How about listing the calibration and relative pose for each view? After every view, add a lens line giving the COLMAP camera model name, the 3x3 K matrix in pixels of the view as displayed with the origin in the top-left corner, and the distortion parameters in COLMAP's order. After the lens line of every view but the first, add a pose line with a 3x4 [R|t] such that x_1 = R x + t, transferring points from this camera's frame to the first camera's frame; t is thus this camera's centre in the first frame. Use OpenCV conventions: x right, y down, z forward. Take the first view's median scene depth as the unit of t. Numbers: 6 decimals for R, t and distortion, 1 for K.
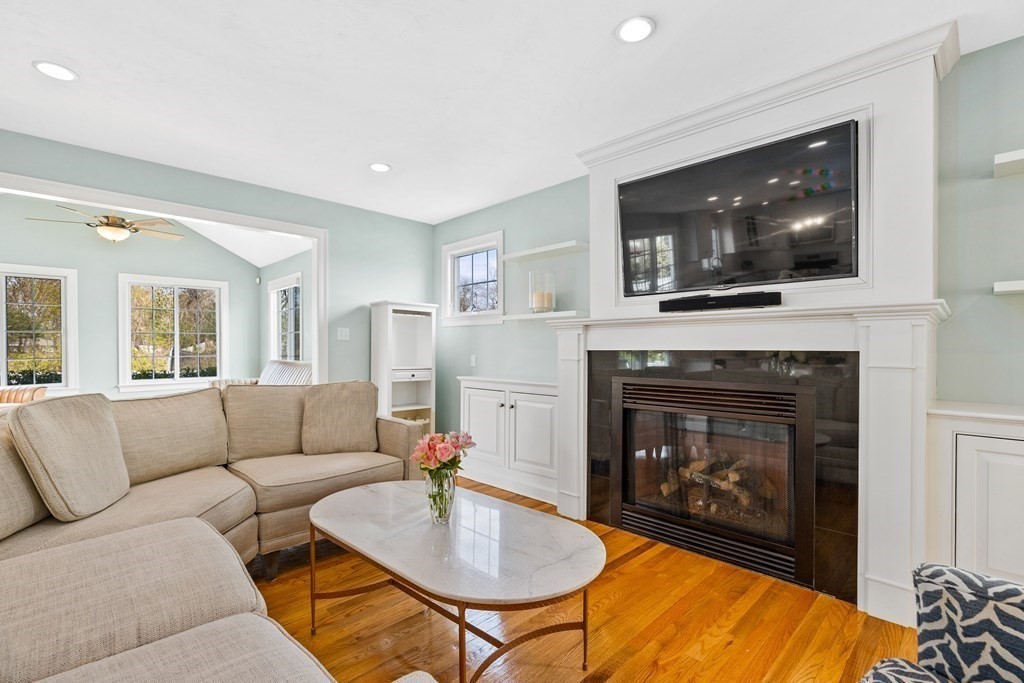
lens RADIAL K [[464.1, 0, 510.4], [0, 464.1, 347.7], [0, 0, 1]] dist [-0.003739, -0.000085]
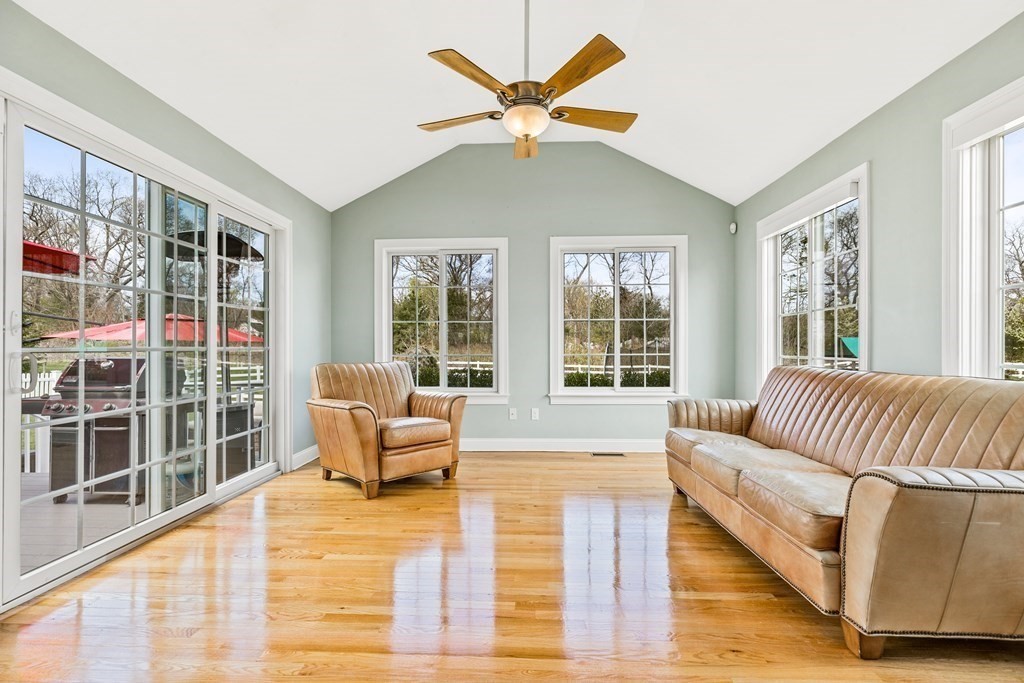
lens RADIAL K [[464.1, 0, 509.9], [0, 464.1, 346.3], [0, 0, 1]] dist [-0.003739, -0.000085]
pose [[0.671812, 0.005142, -0.740704, -0.487294], [-0.003259, 0.999987, 0.003986, 0.006242], [0.740714, -0.000264, 0.671820, 0.645804]]
